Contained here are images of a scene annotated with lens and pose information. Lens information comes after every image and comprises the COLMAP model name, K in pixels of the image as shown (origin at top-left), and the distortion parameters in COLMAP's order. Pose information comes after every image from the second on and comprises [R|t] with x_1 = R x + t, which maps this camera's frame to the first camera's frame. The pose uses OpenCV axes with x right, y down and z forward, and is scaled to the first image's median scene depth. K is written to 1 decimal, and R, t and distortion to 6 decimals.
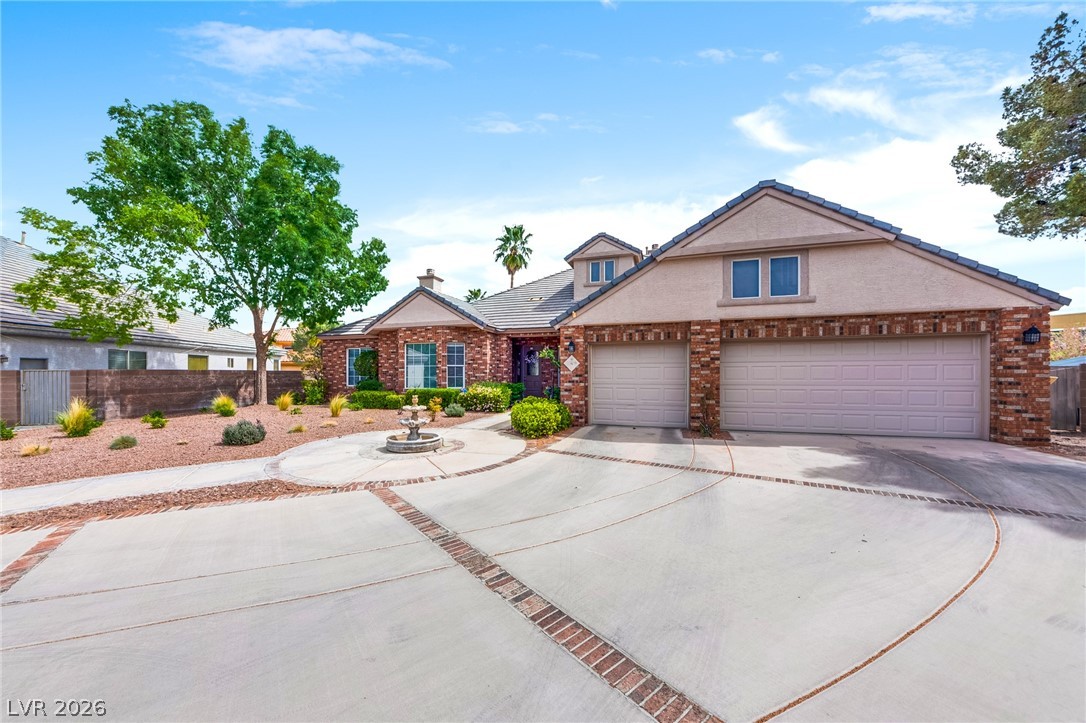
lens RADIAL K [[395.2, 0, 543.0], [0, 395.2, 368.2], [0, 0, 1]] dist [-0.002351, -0.000749]
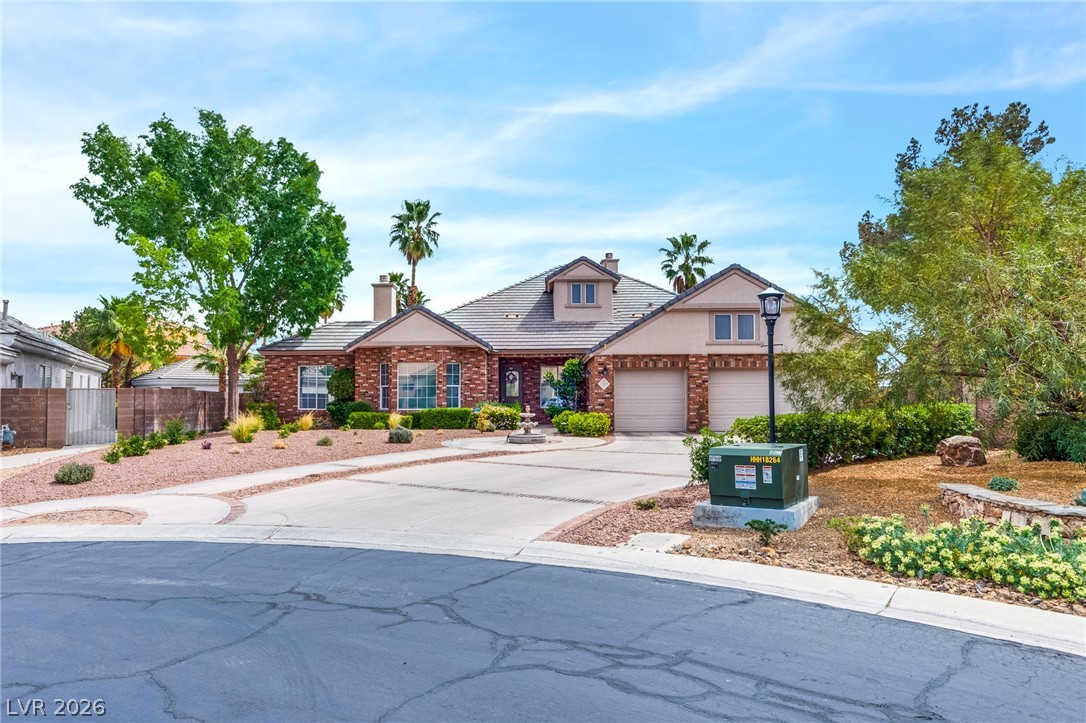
lens RADIAL K [[721.2, 0, 551.3], [0, 721.2, 372.9], [0, 0, 1]] dist [0.003649, 0.020023]
pose [[0.949505, 0.008573, 0.313635, -0.899296], [0.000611, 0.999574, -0.029173, 0.022589], [-0.313751, 0.027892, 0.949095, -1.292262]]
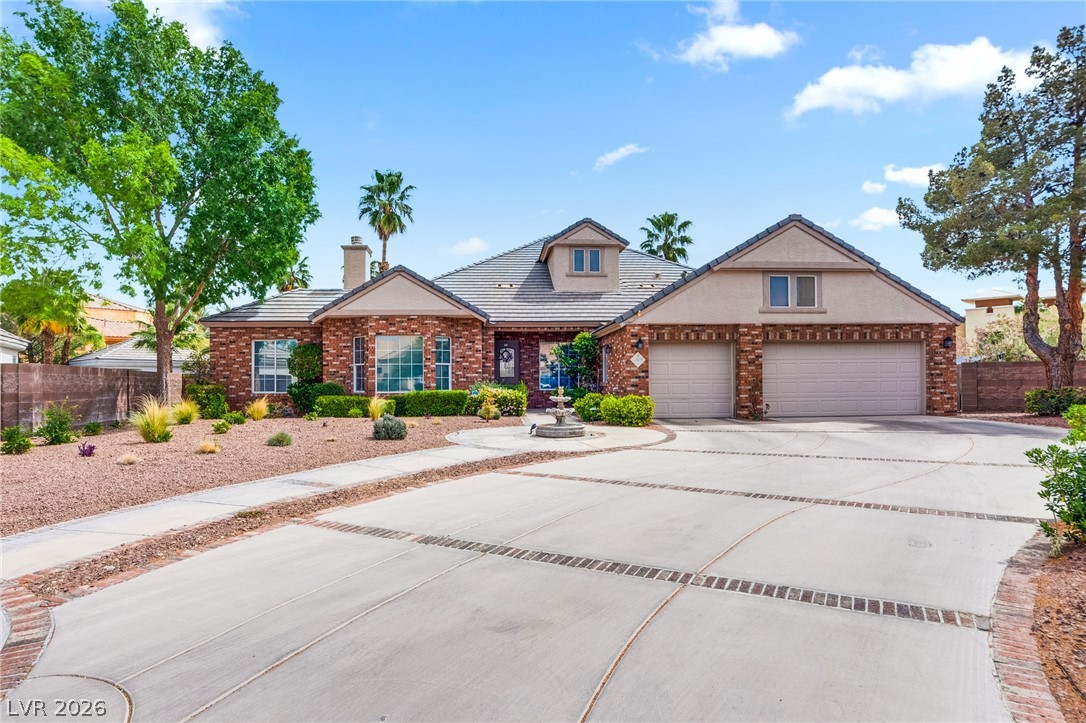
lens RADIAL K [[627.4, 0, 543.4], [0, 627.4, 364.6], [0, 0, 1]] dist [-0.005274, 0.011558]
pose [[0.922800, 0.006124, 0.385232, -0.863672], [0.002694, 0.999747, -0.022346, 0.040178], [-0.385271, 0.021659, 0.922549, -0.479284]]
